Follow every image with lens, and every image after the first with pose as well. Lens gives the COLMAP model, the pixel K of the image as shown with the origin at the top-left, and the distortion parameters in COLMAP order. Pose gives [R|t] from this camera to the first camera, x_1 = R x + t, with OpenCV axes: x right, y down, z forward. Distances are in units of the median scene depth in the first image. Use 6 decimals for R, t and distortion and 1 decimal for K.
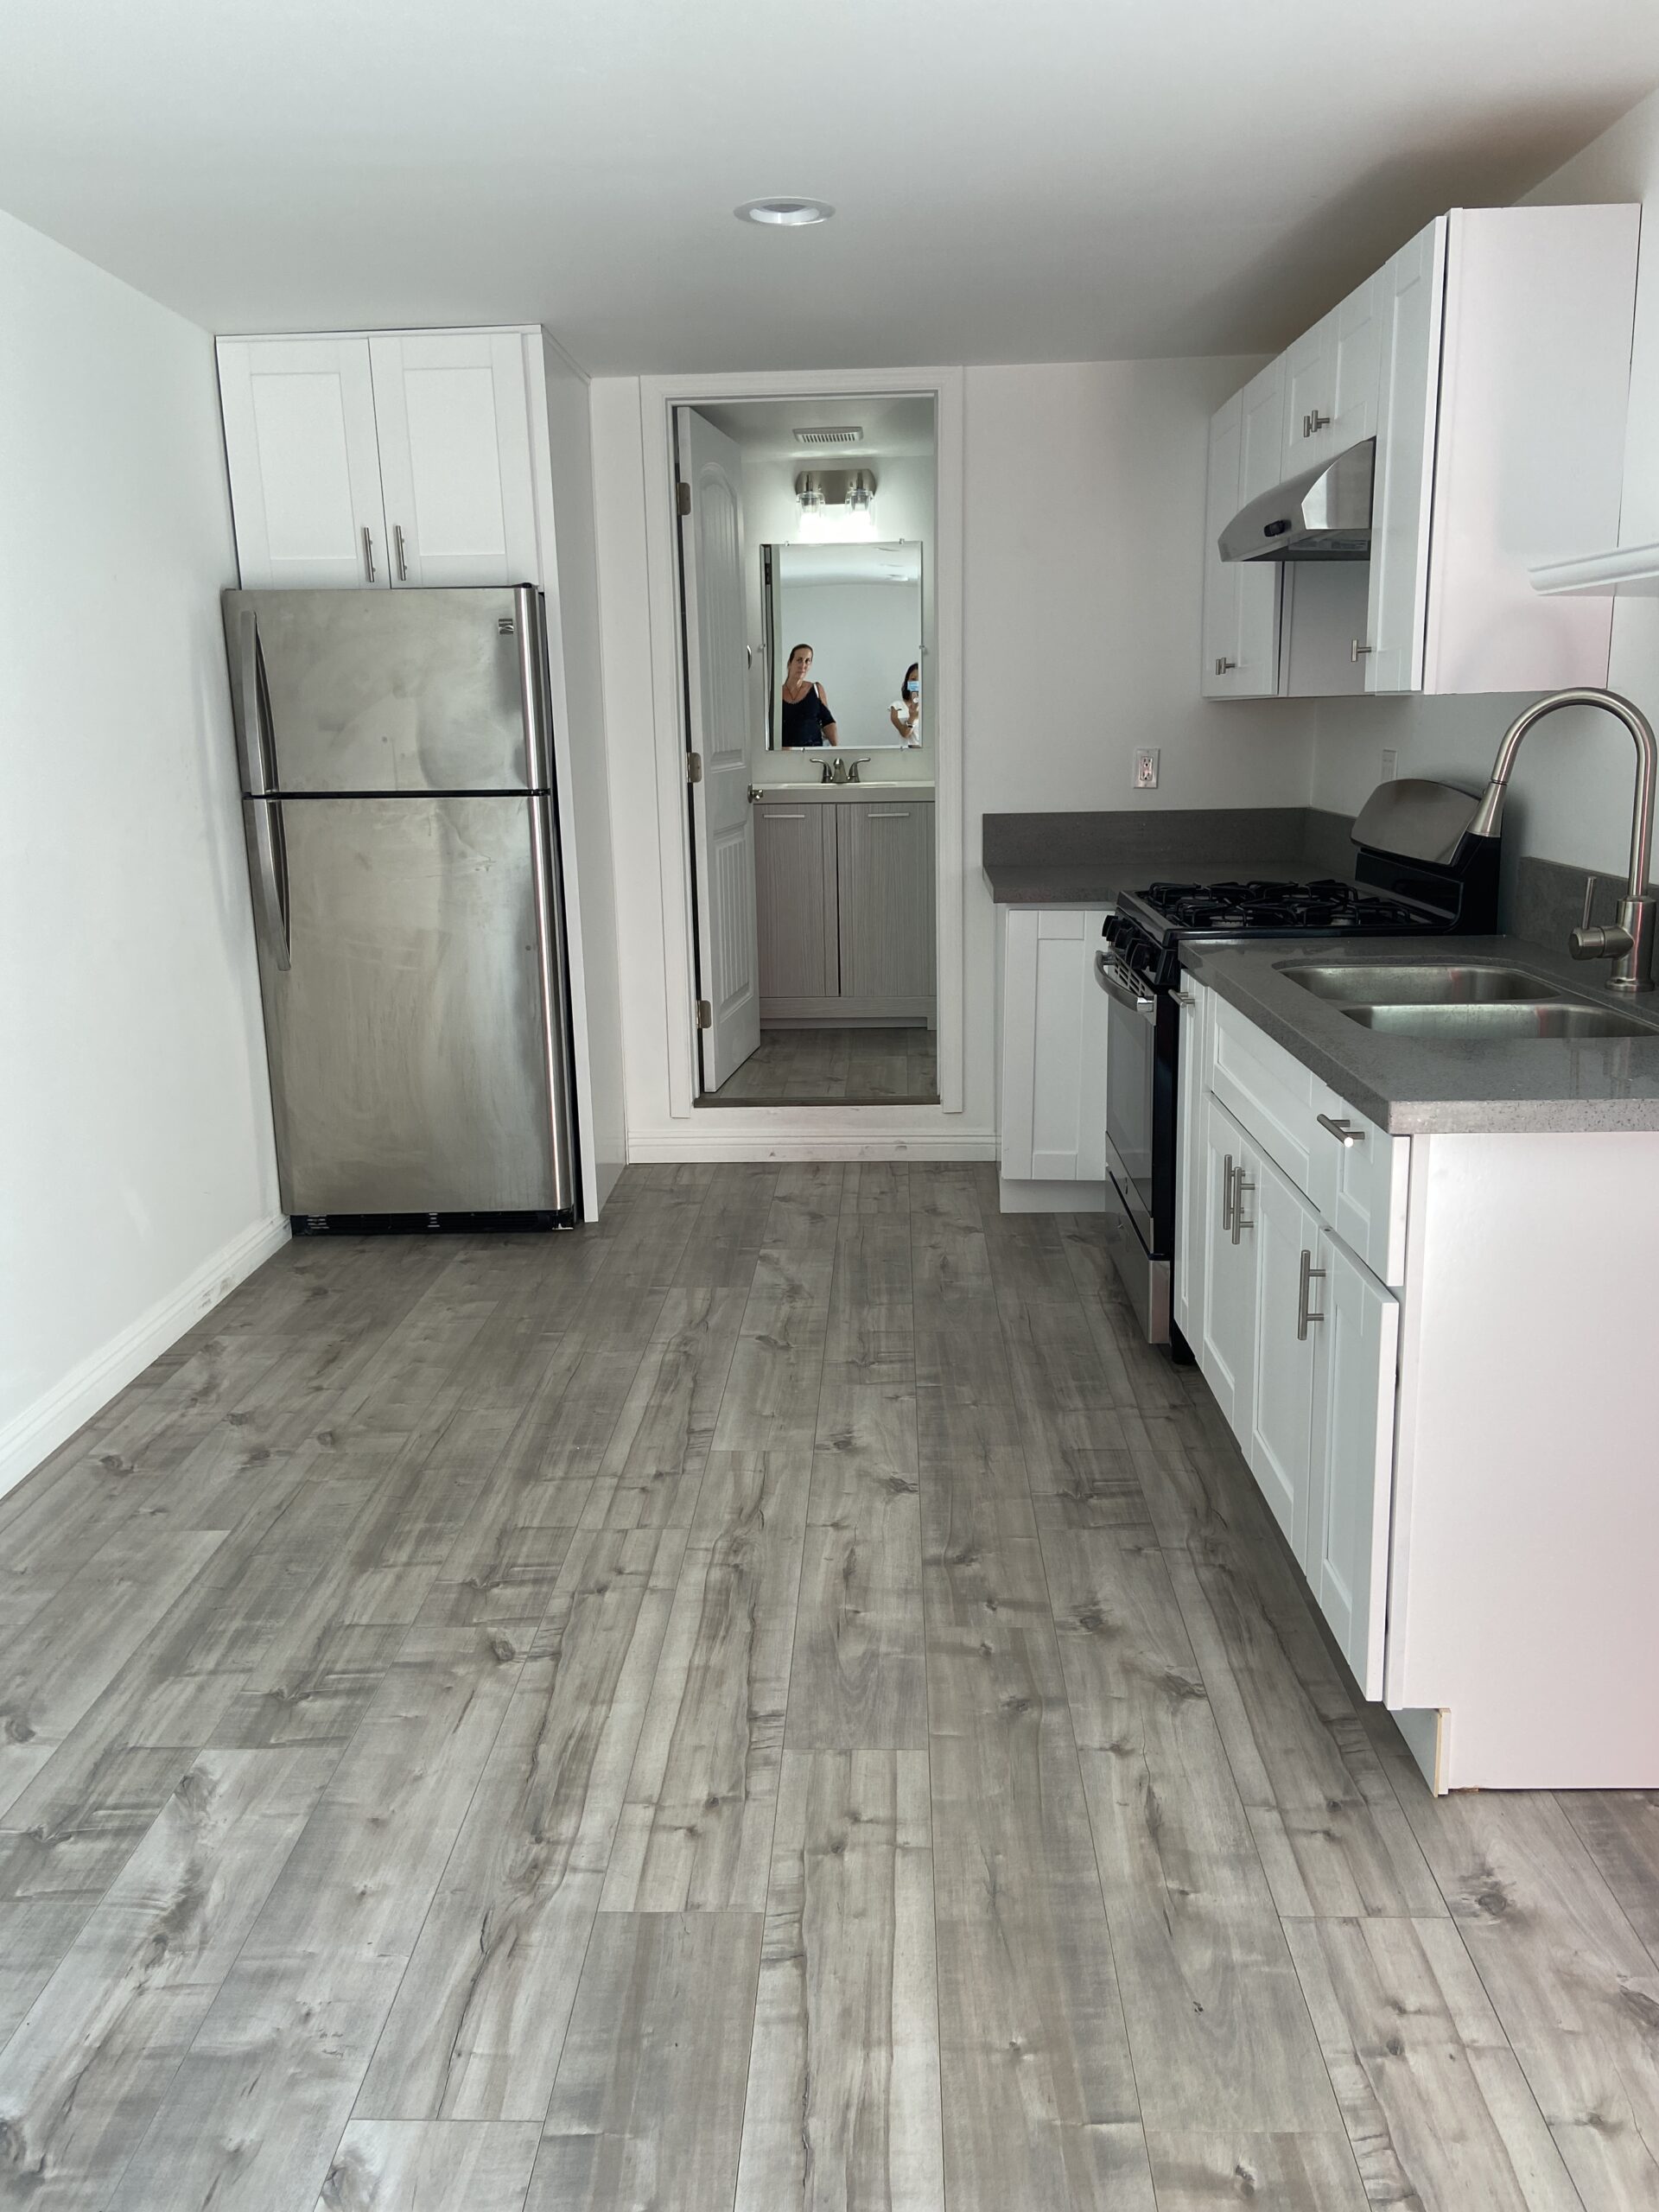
lens RADIAL K [[1701.3, 0, 830.1], [0, 1701.3, 1104.1], [0, 0, 1]] dist [0.011133, -0.008980]
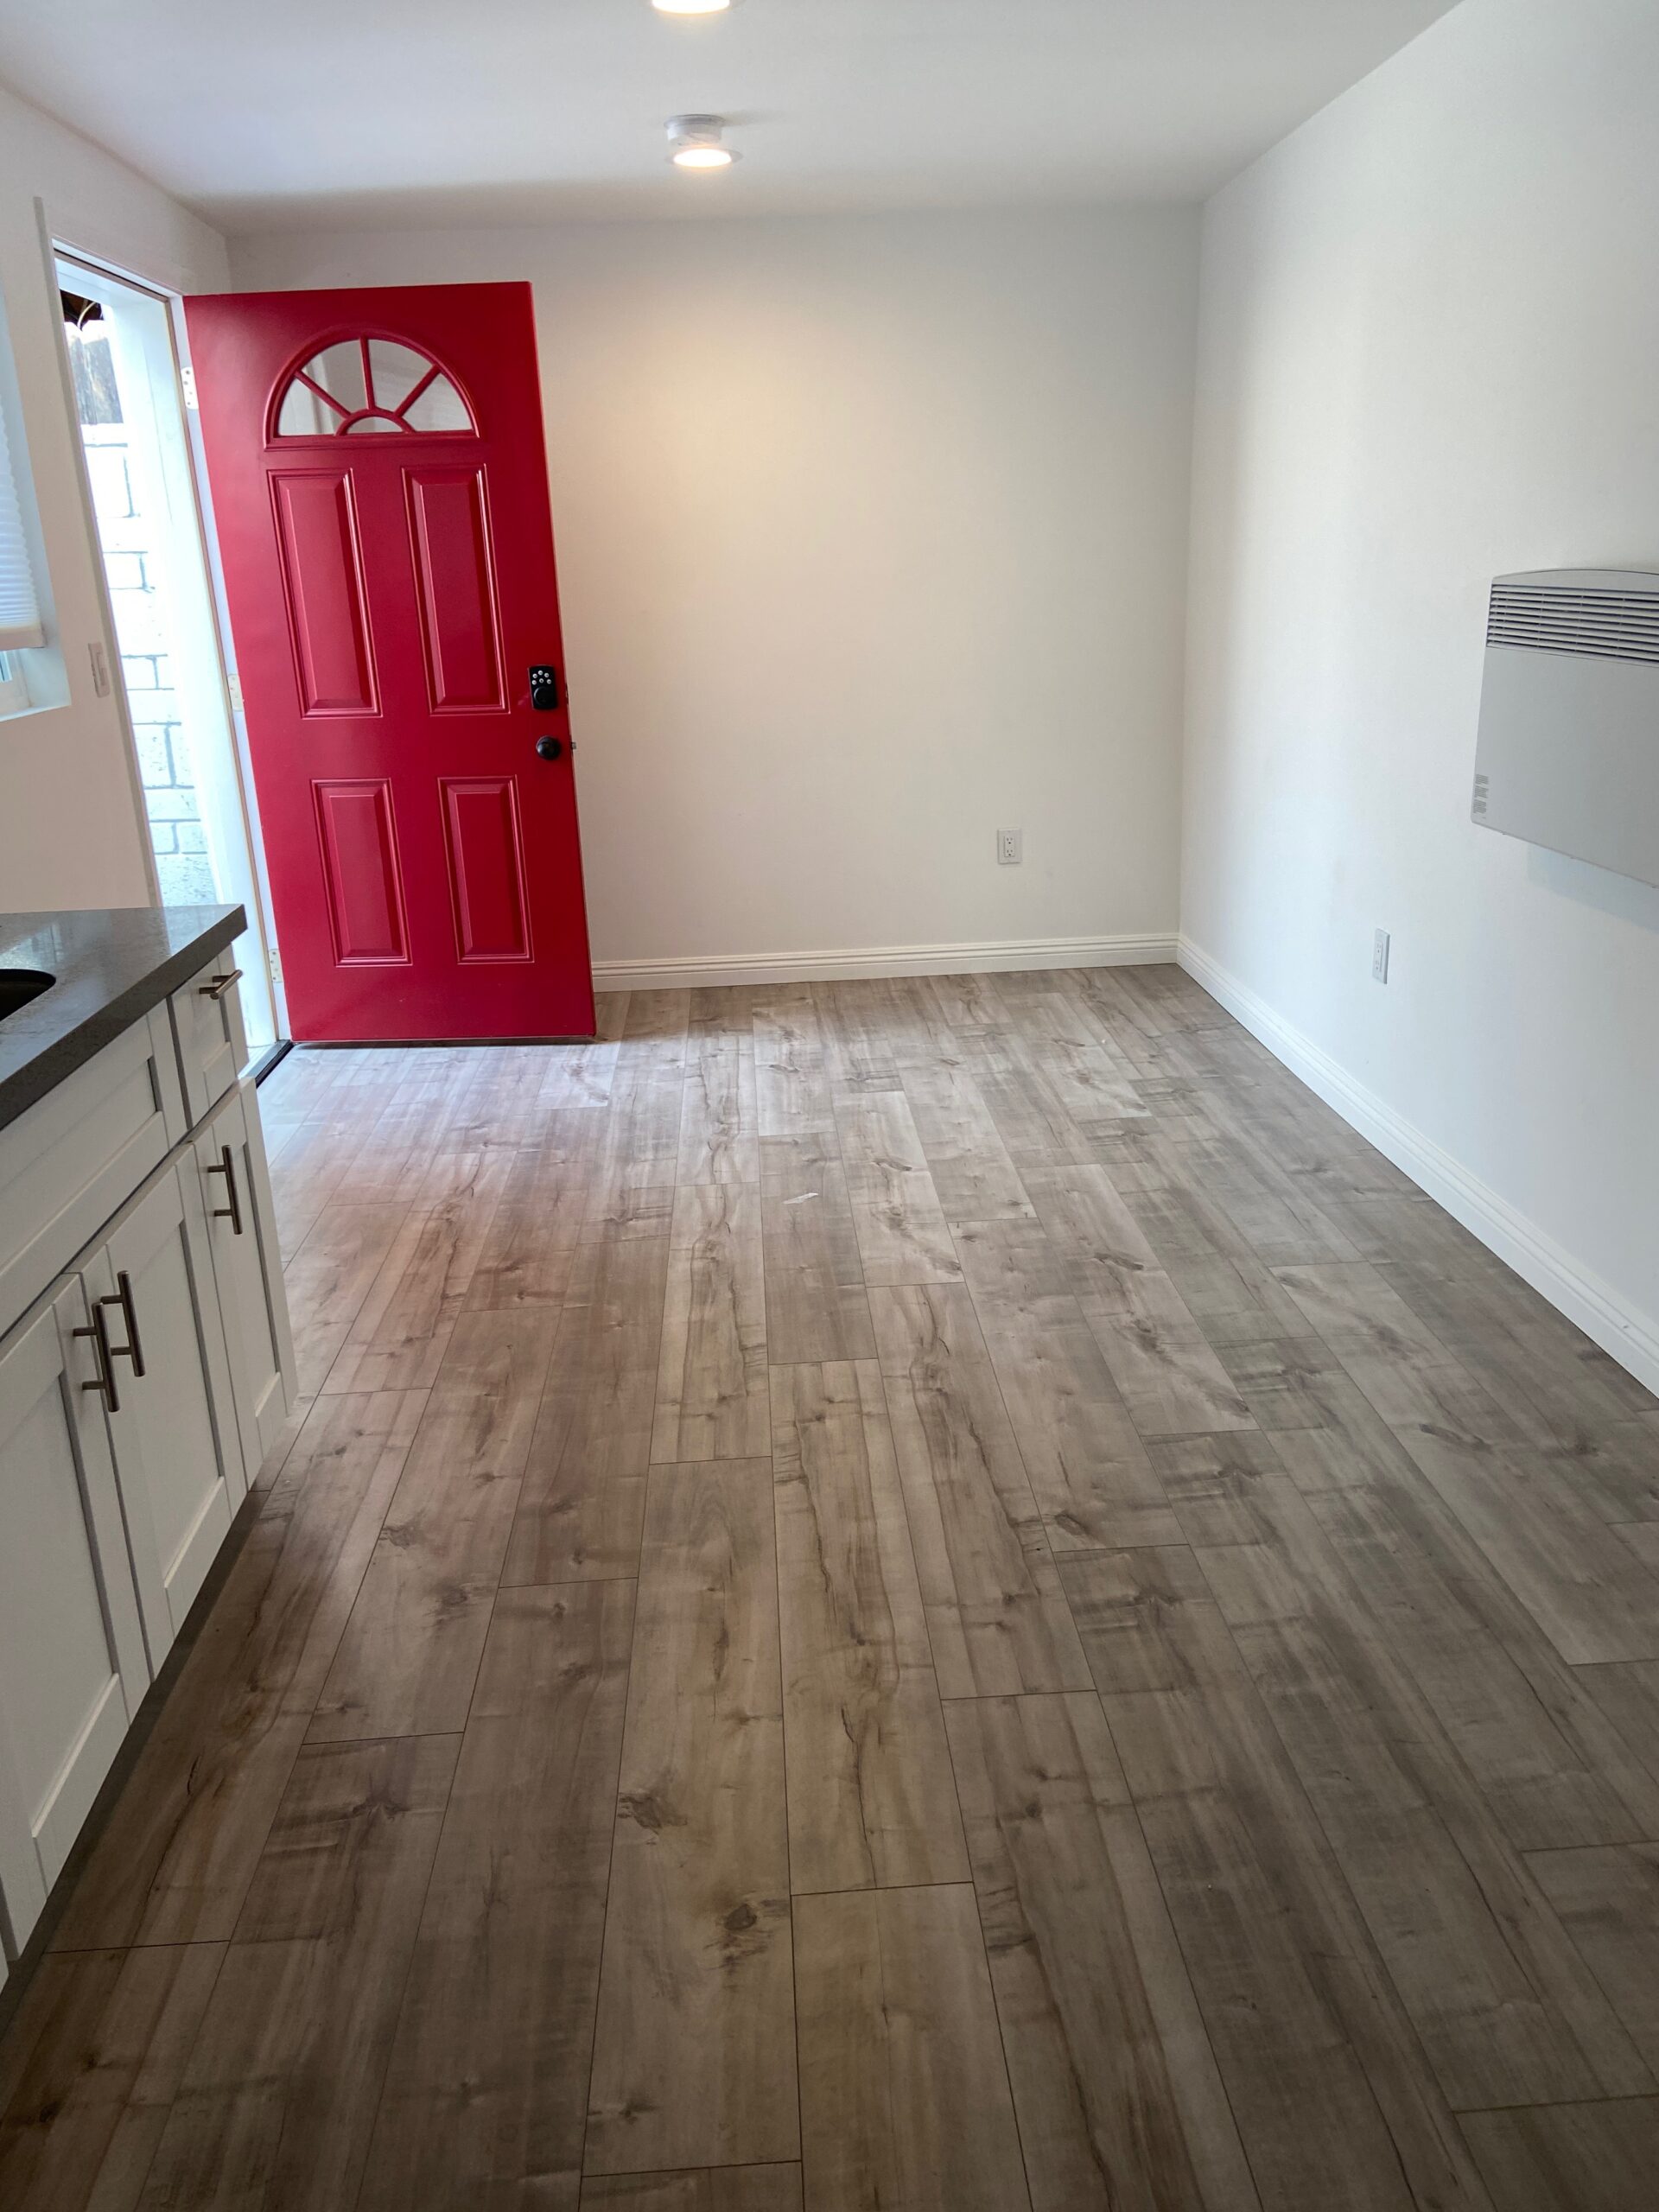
lens RADIAL K [[1701.3, 0, 829.6], [0, 1701.3, 1106.2], [0, 0, 1]] dist [0.011133, -0.008980]
pose [[-0.994577, 0.078930, -0.067719, -0.006211], [0.032963, 0.856823, 0.514556, -0.402031], [0.098638, 0.509533, -0.854779, 1.727382]]
